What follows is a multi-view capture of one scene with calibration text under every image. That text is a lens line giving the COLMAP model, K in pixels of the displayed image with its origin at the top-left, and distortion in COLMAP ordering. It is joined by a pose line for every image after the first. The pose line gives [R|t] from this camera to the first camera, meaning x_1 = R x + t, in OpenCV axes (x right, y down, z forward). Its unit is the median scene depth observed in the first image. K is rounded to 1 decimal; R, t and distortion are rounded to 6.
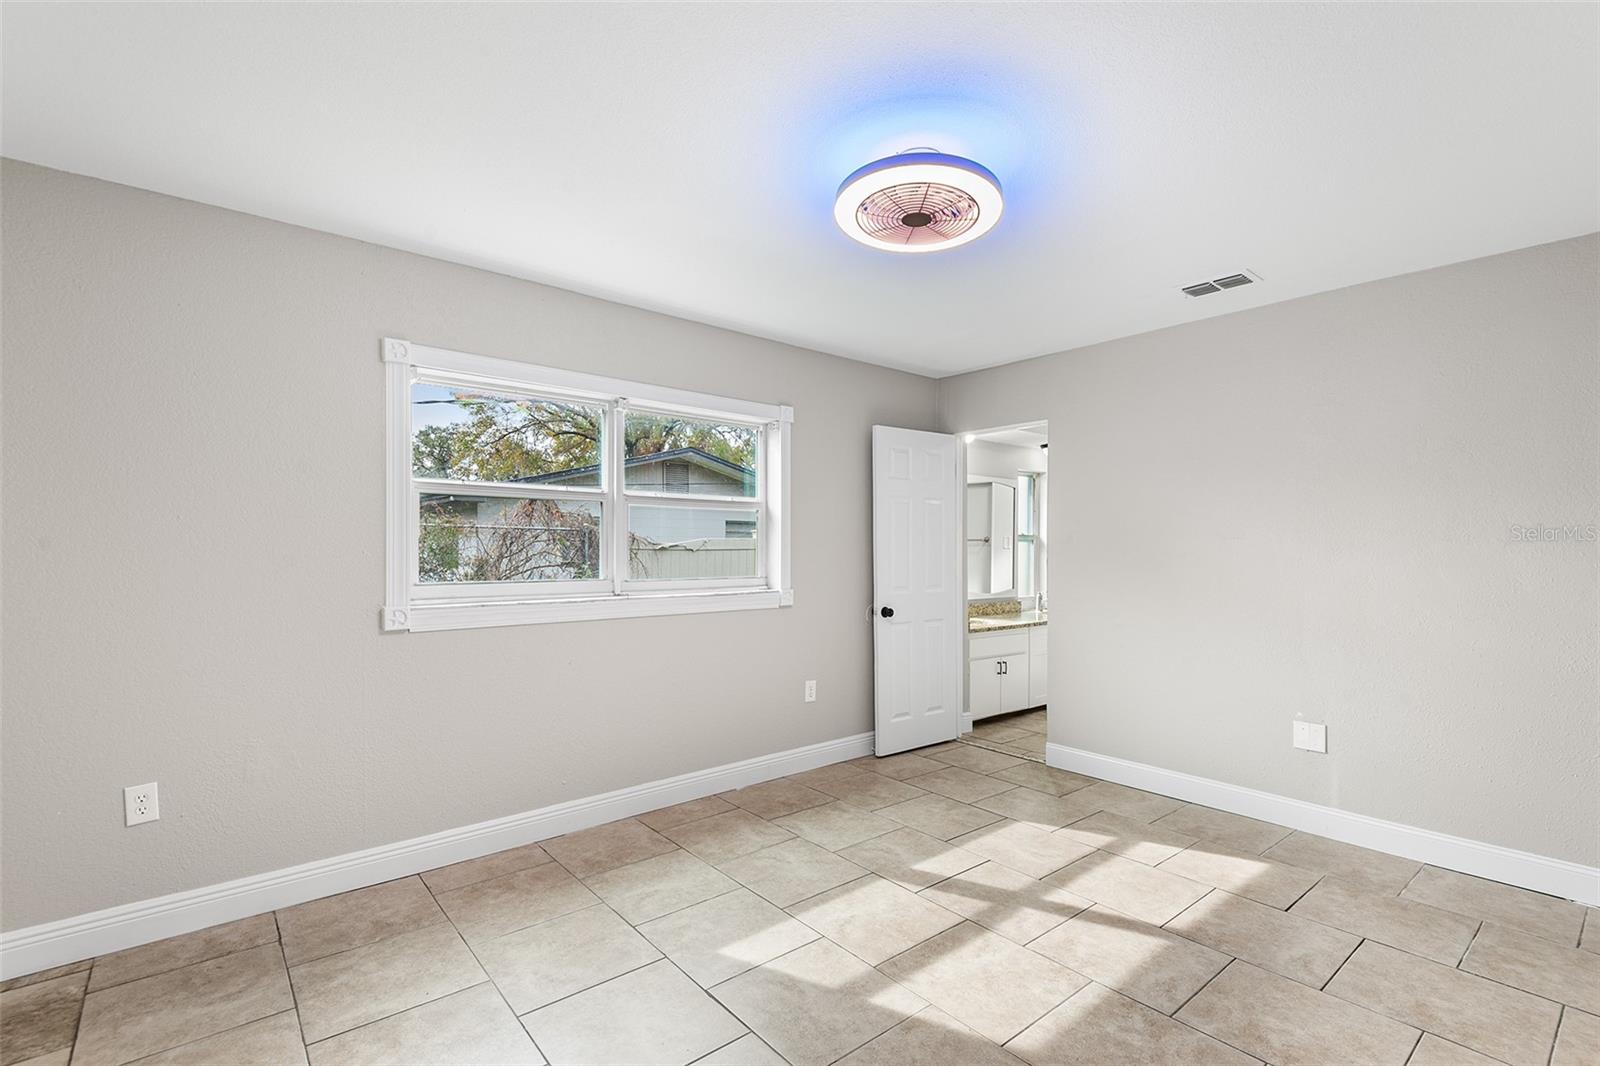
lens RADIAL K [[738.7, 0, 798.1], [0, 738.7, 539.6], [0, 0, 1]] dist [0.038729, -0.017145]
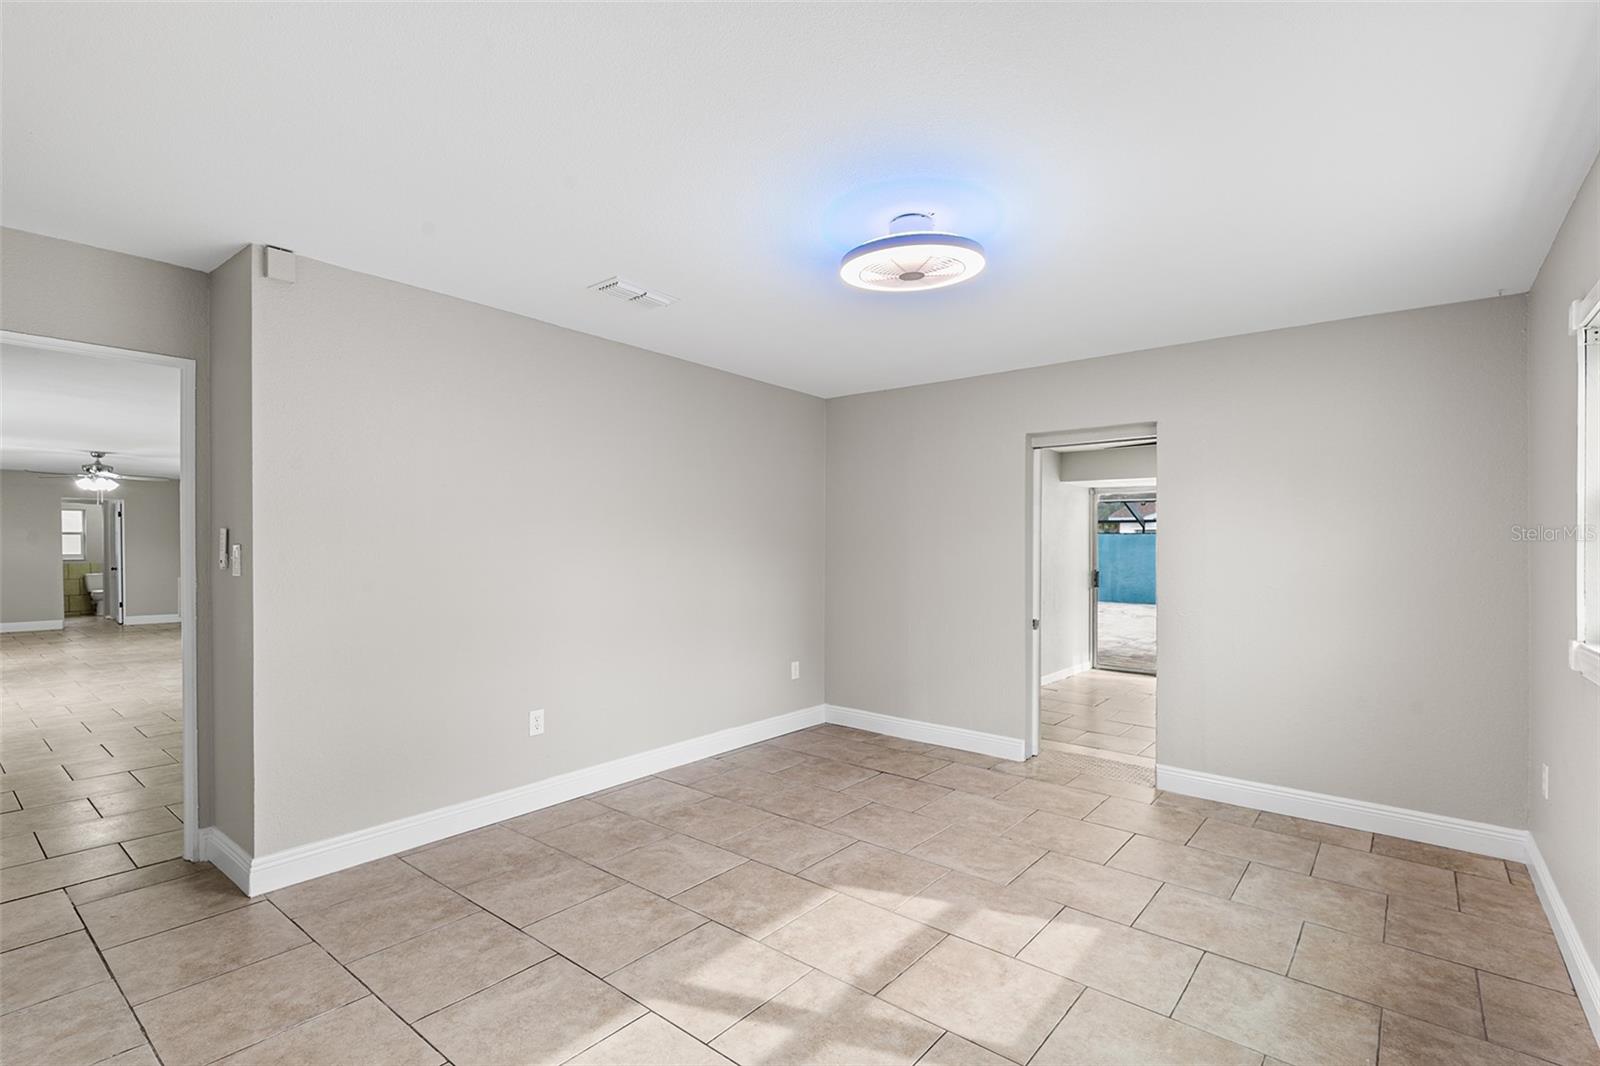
lens RADIAL K [[738.7, 0, 808.8], [0, 738.7, 544.8], [0, 0, 1]] dist [0.038729, -0.017145]
pose [[-0.979247, -0.015123, -0.202105, 0.356304], [-0.012457, 0.999818, -0.014455, 0.008117], [0.202286, -0.011638, -0.979257, 1.354883]]
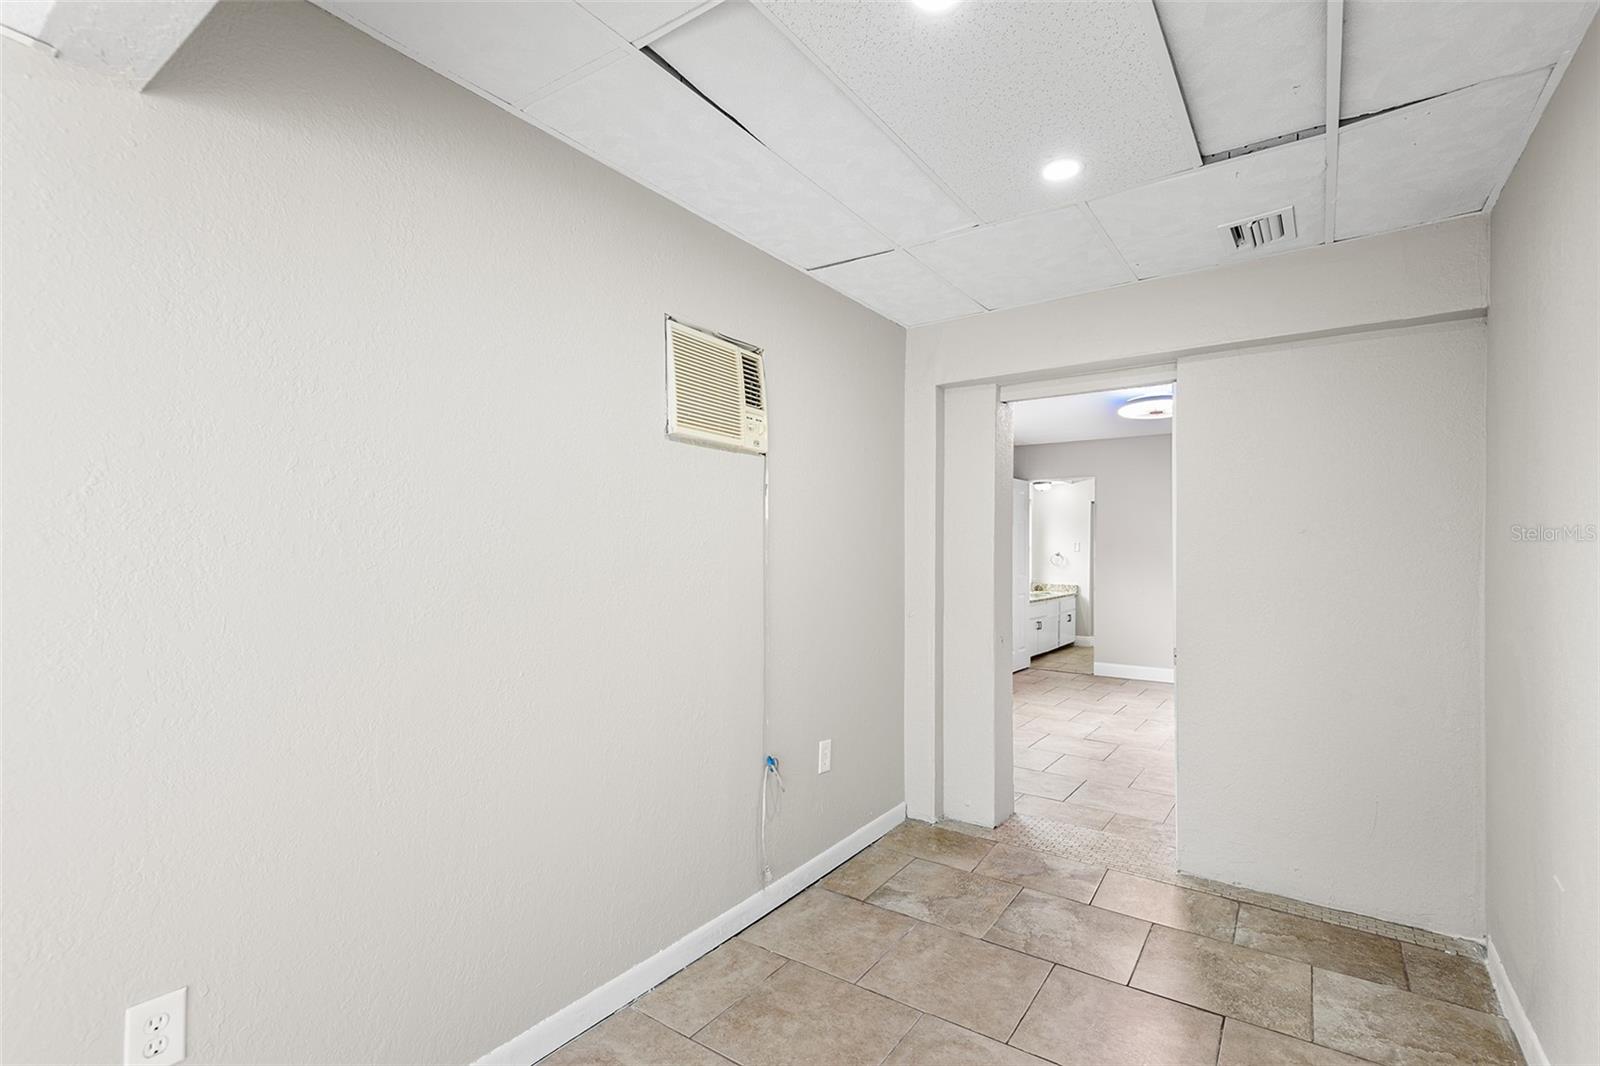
lens RADIAL K [[738.7, 0, 802.6], [0, 738.7, 540.5], [0, 0, 1]] dist [0.038729, -0.017145]
pose [[0.964426, 0.011469, 0.264105, -1.002879], [-0.011786, 0.999930, -0.000383, -0.004774], [-0.264091, -0.002743, 0.964494, -0.637917]]
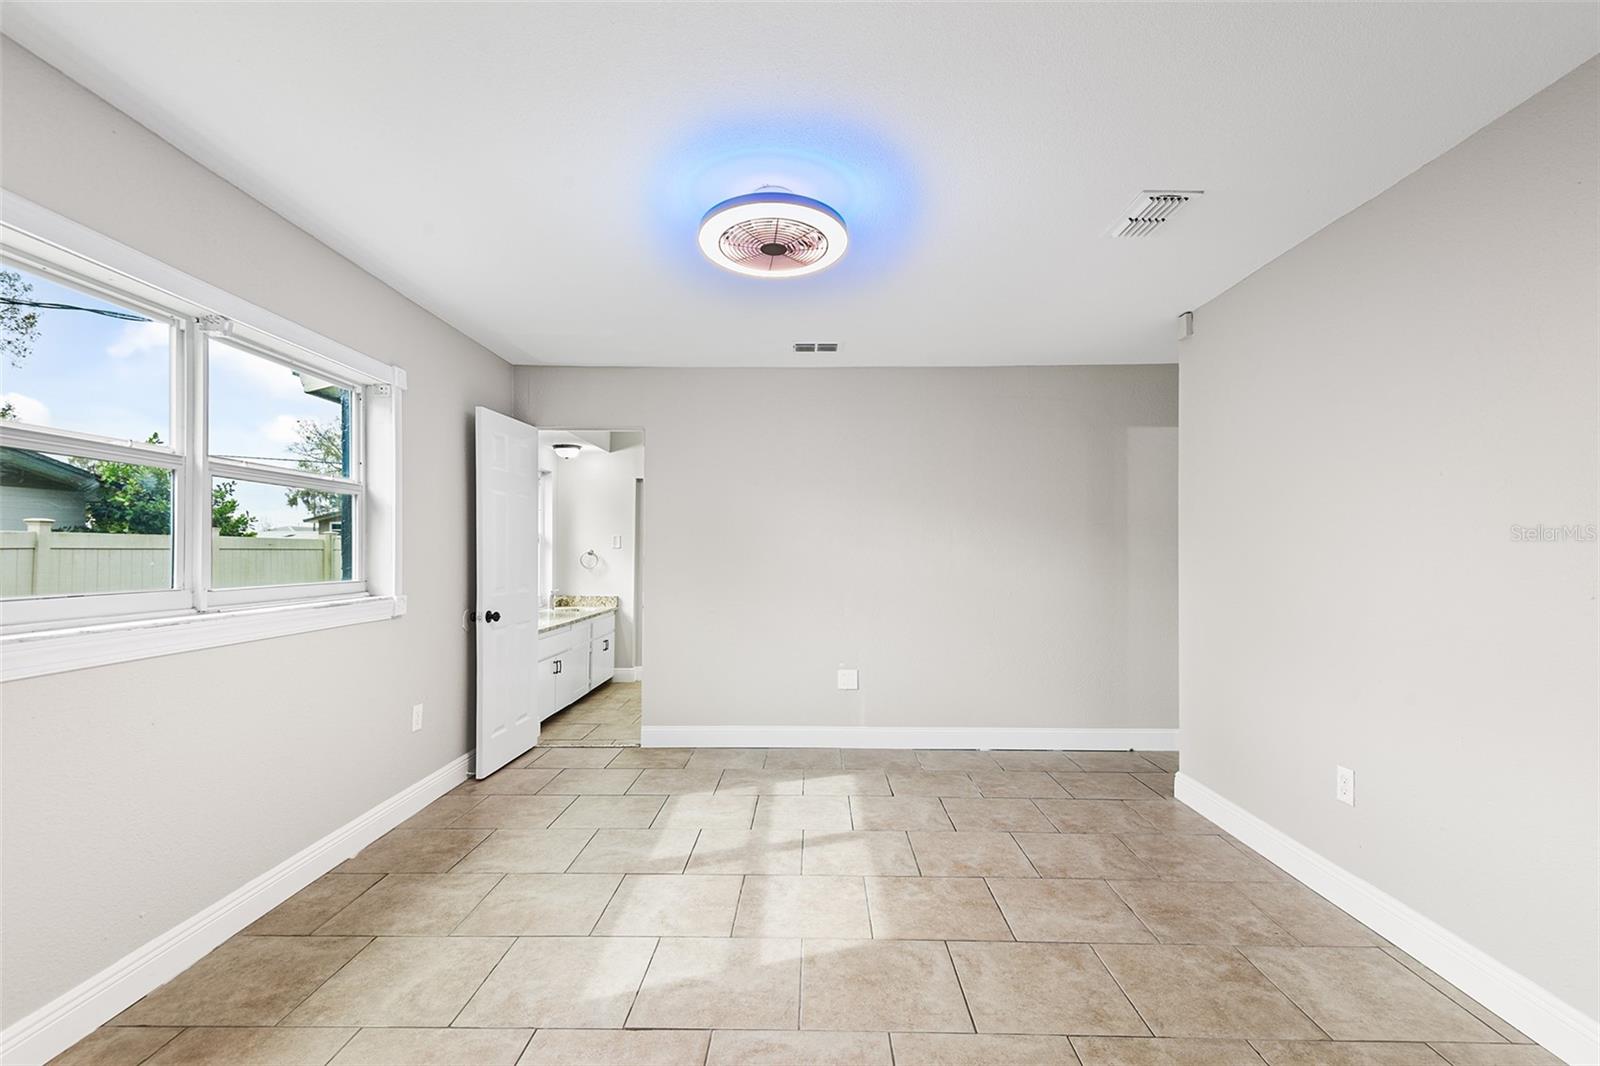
lens RADIAL K [[738.7, 0, 808.3], [0, 738.7, 539.1], [0, 0, 1]] dist [0.038729, -0.017145]
pose [[0.644916, 0.013738, 0.764130, -0.423441], [-0.009792, 0.999905, -0.009713, 0.012132], [-0.764191, -0.001218, 0.644989, 0.157388]]
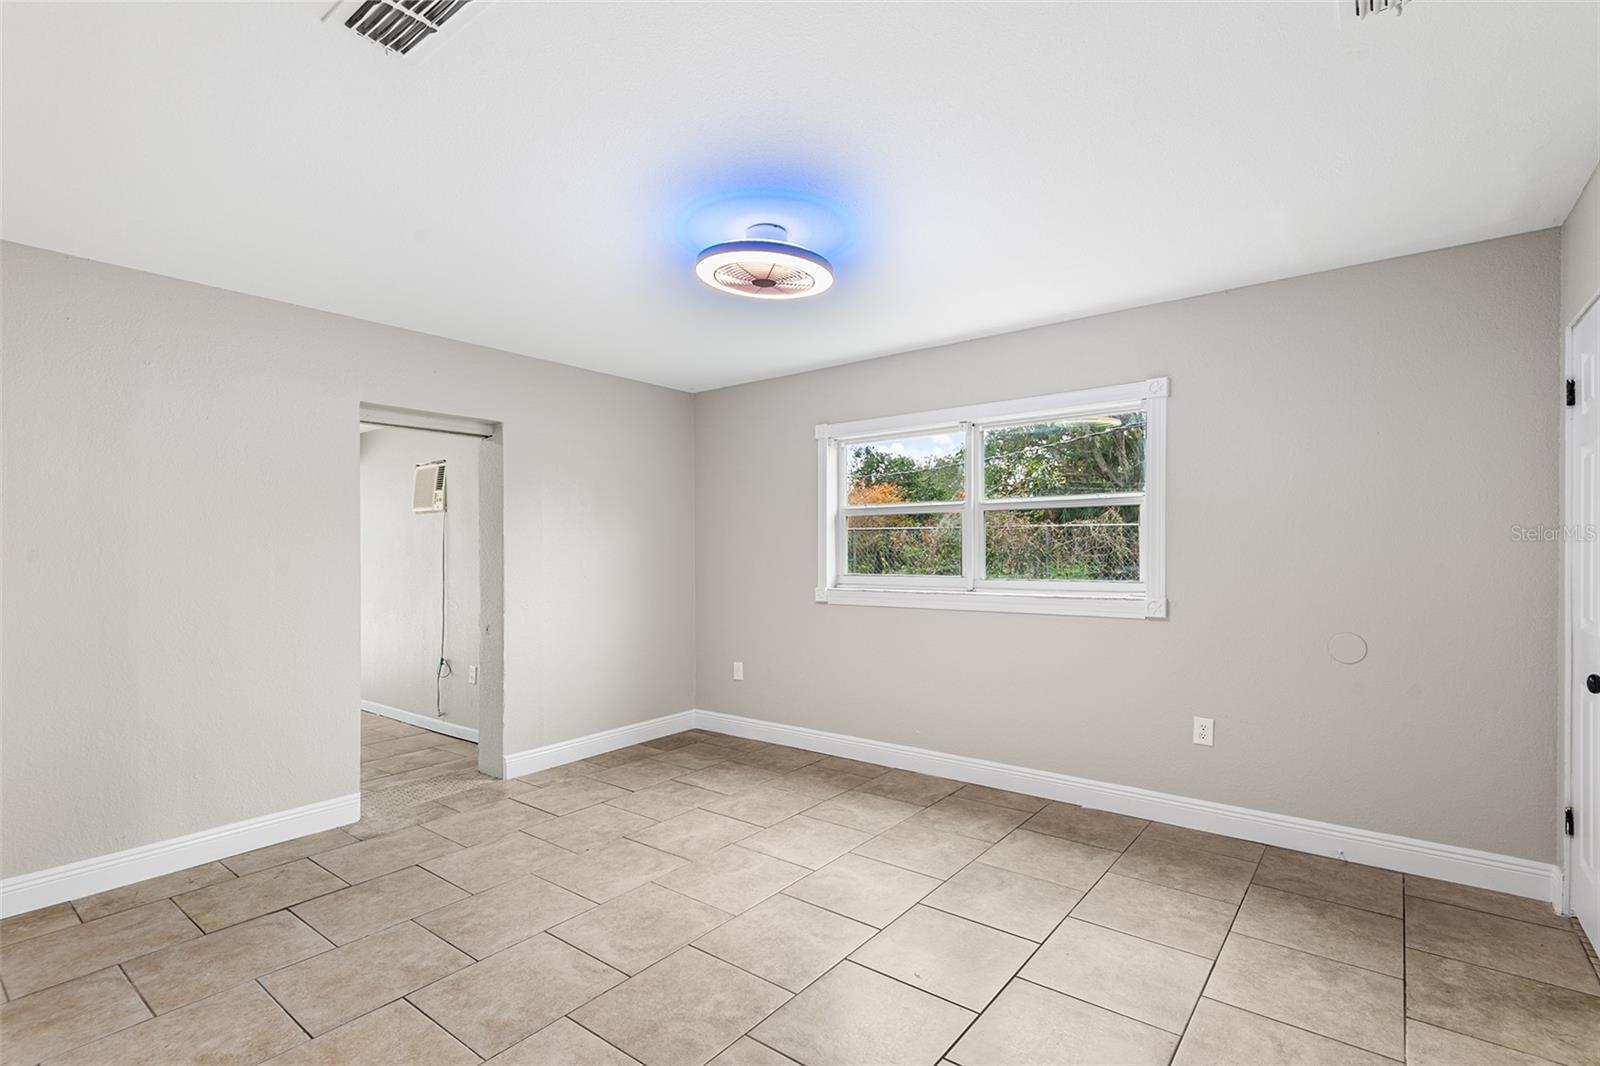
lens RADIAL K [[738.7, 0, 807.2], [0, 738.7, 536.2], [0, 0, 1]] dist [0.038729, -0.017145]
pose [[0.214459, -0.021862, -0.976488, 0.876490], [0.019577, 0.999645, -0.018081, 0.004758], [0.976537, -0.015239, 0.214811, 0.523050]]
